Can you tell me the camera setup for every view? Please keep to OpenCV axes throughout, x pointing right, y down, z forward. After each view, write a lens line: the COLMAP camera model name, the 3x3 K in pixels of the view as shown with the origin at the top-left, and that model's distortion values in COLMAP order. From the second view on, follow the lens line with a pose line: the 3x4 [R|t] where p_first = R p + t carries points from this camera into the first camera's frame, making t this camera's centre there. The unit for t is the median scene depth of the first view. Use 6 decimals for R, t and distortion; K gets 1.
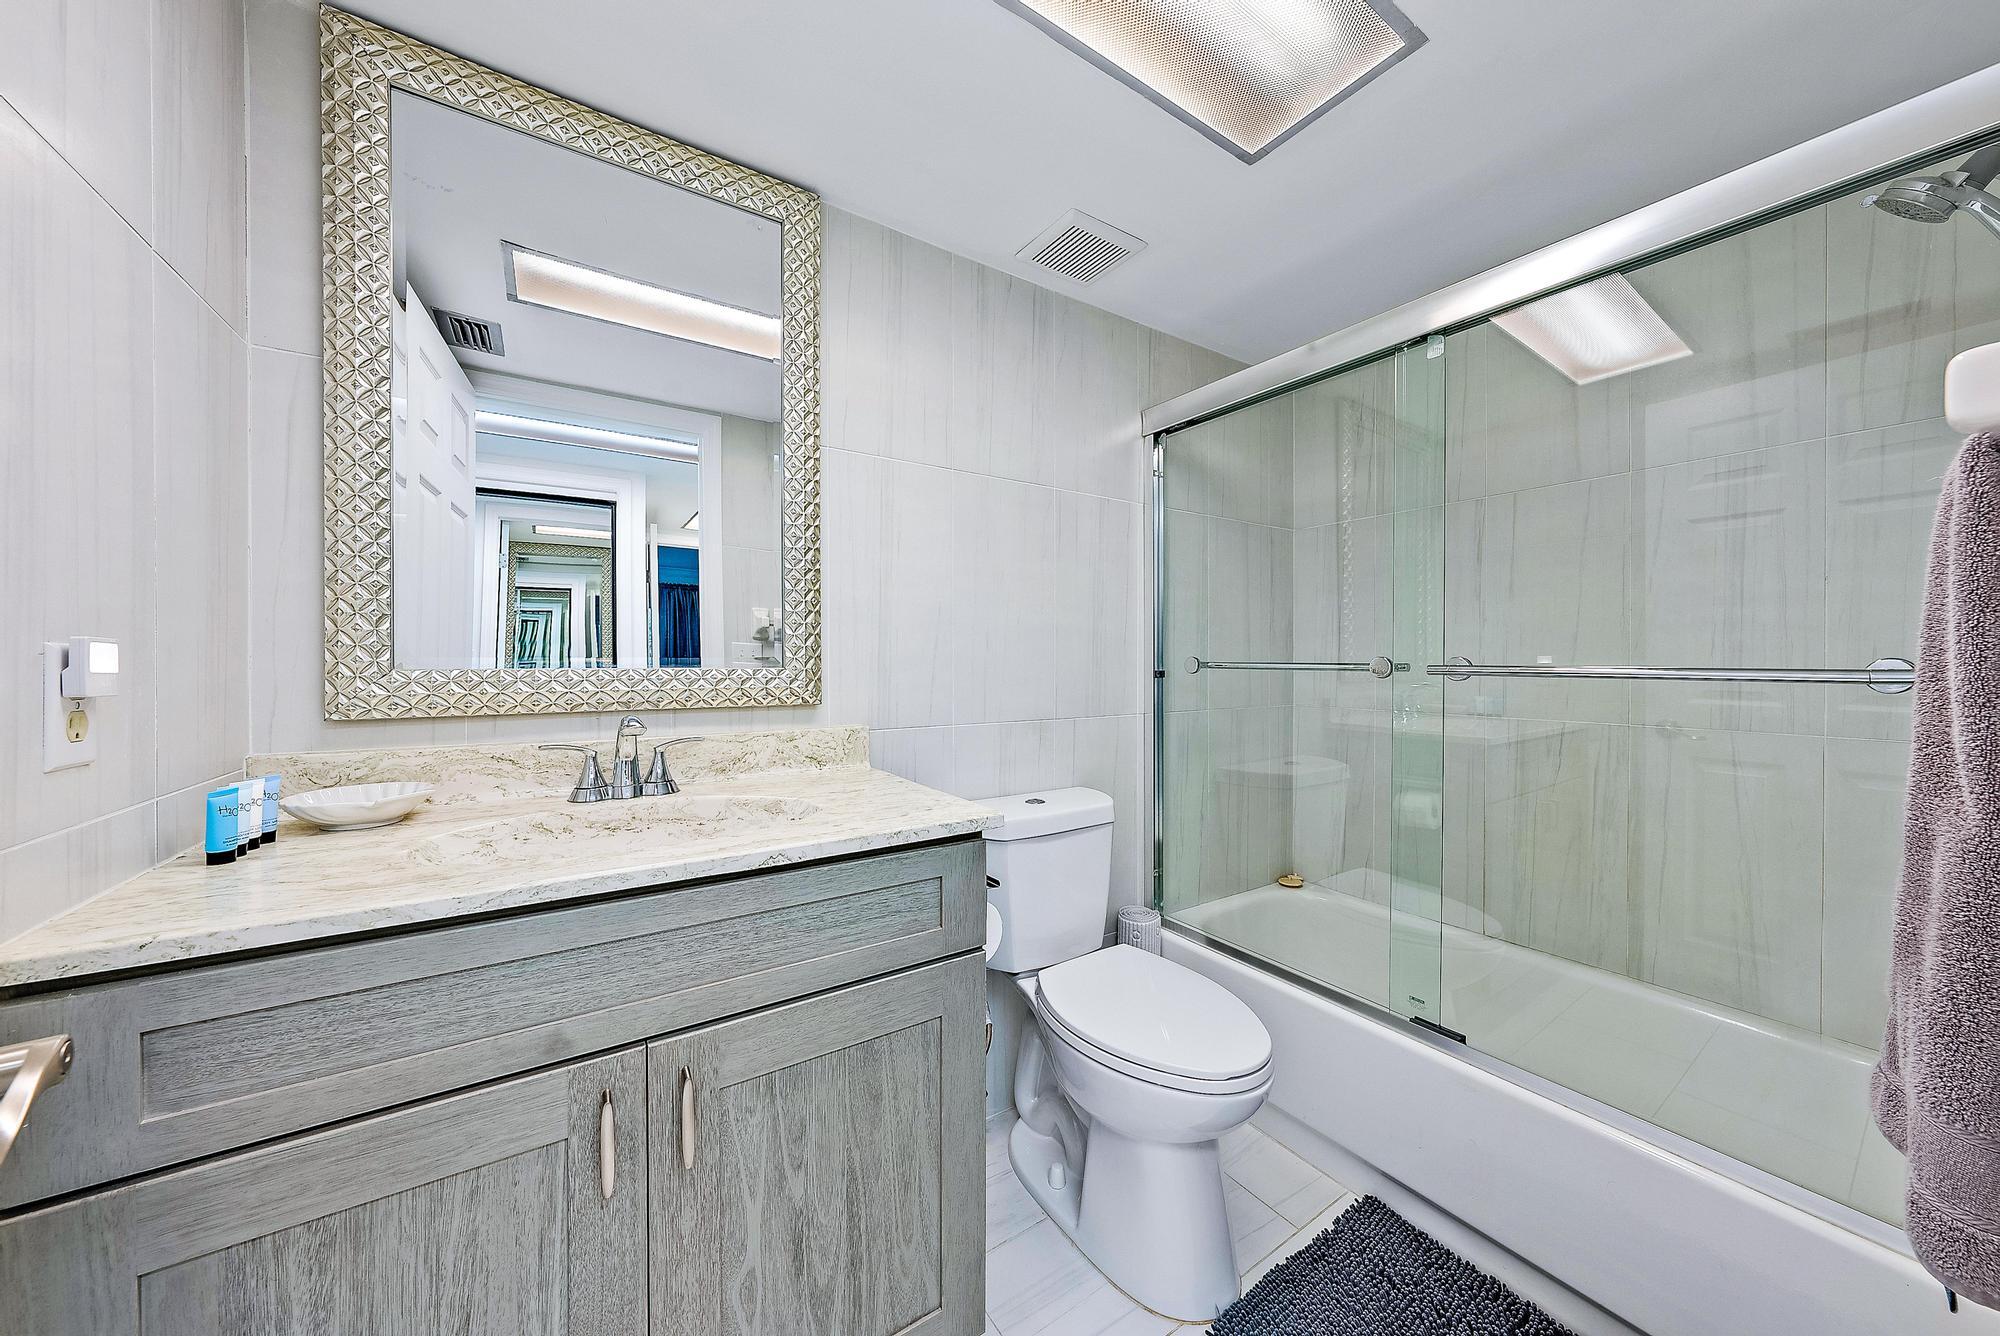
lens RADIAL K [[679.1, 0, 996.2], [0, 679.1, 666.1], [0, 0, 1]] dist [0.000059, -0.006300]
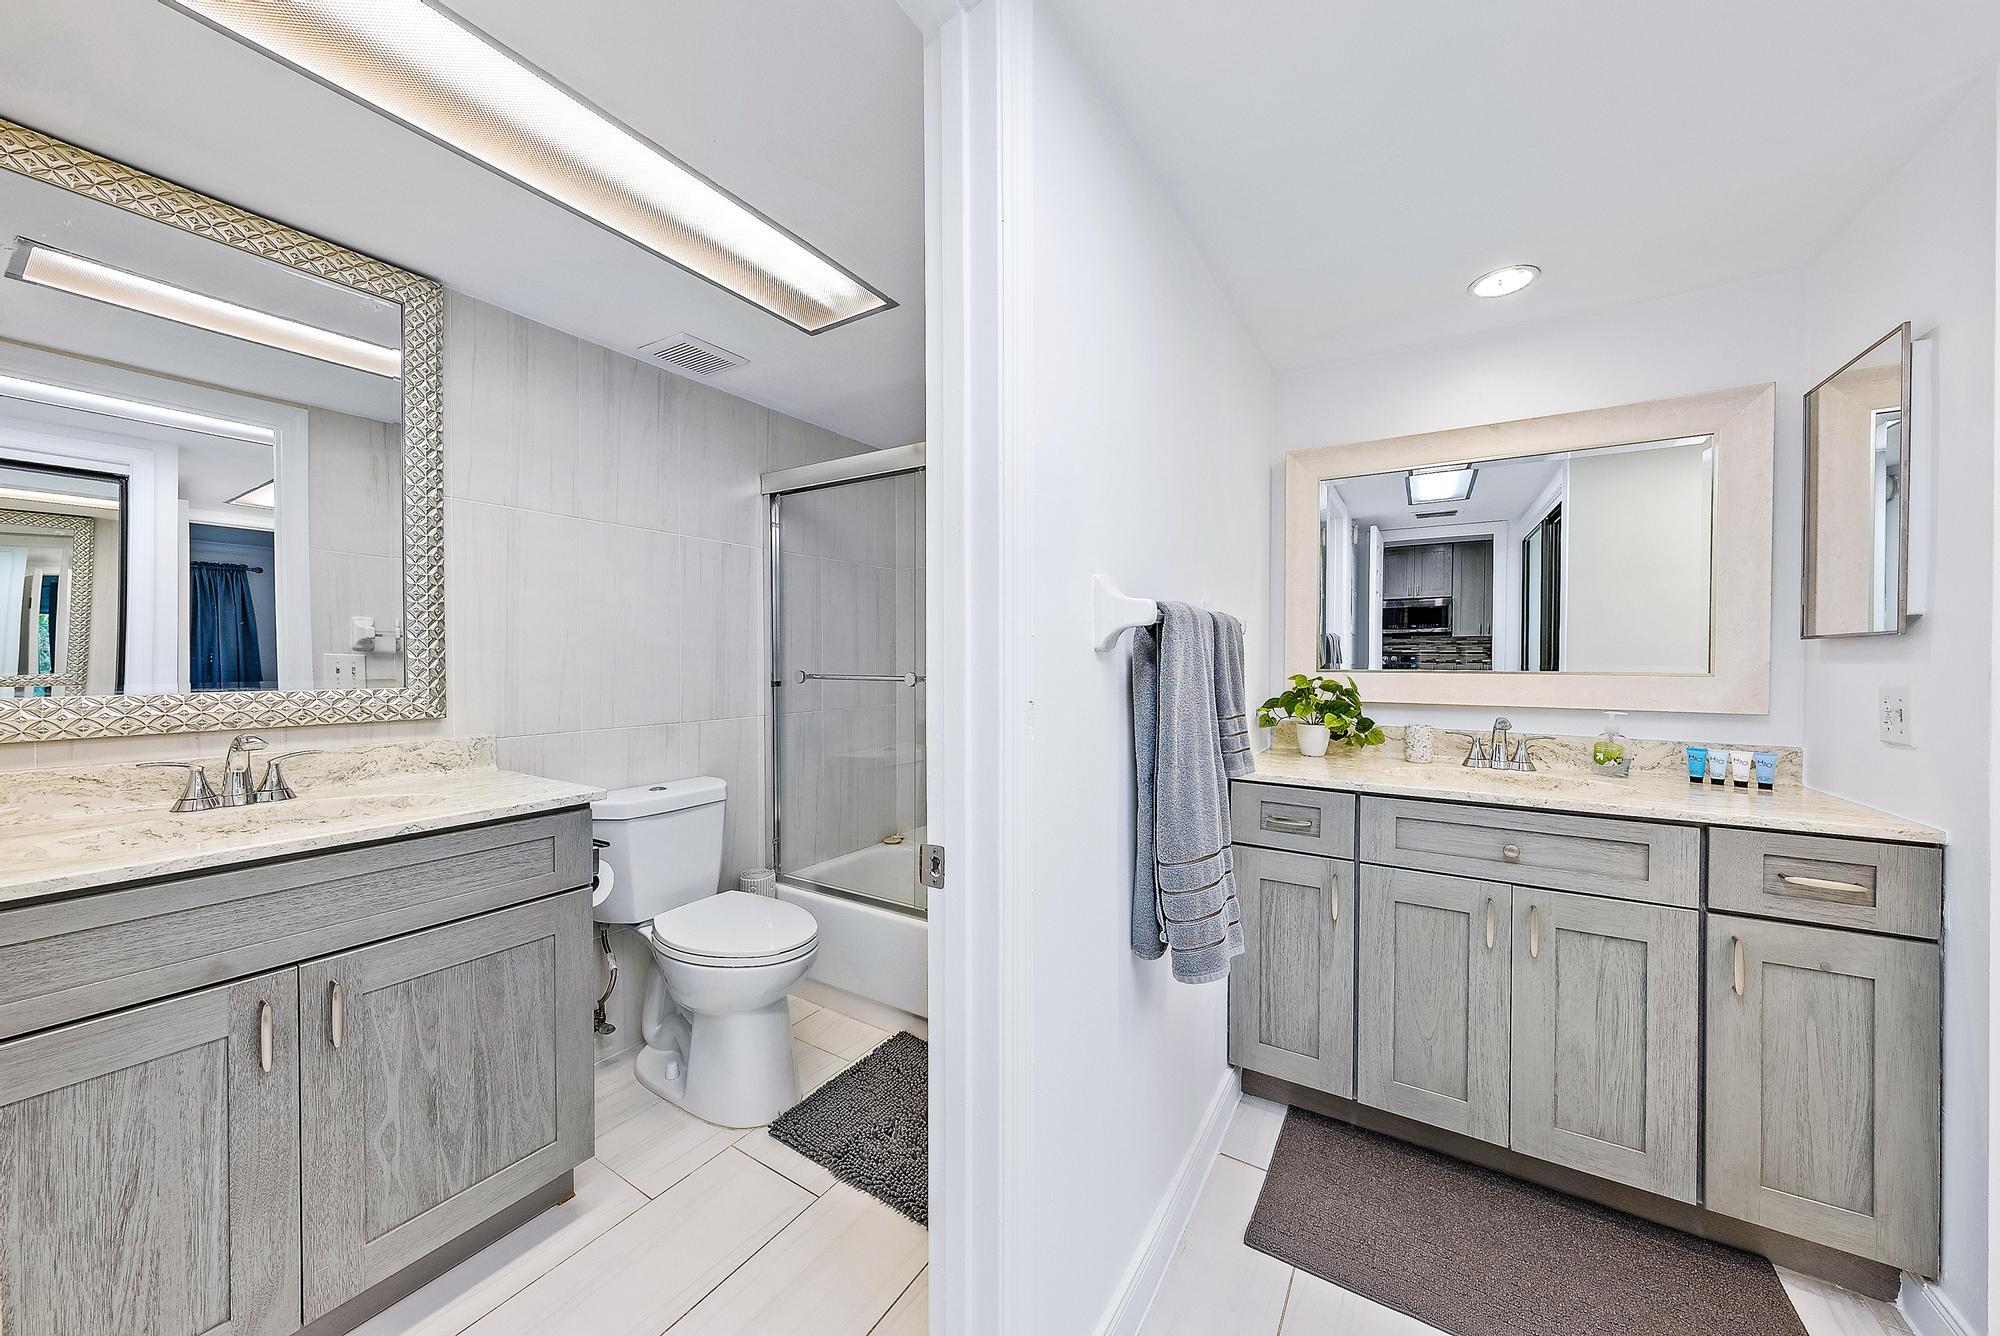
lens RADIAL K [[693.9, 0, 1007.5], [0, 693.9, 666.8], [0, 0, 1]] dist [-0.006846, 0.000617]
pose [[0.905707, -0.004885, 0.423875, 0.143177], [0.003412, 0.999985, 0.004234, -0.041642], [-0.423890, -0.002389, 0.905711, -0.611504]]
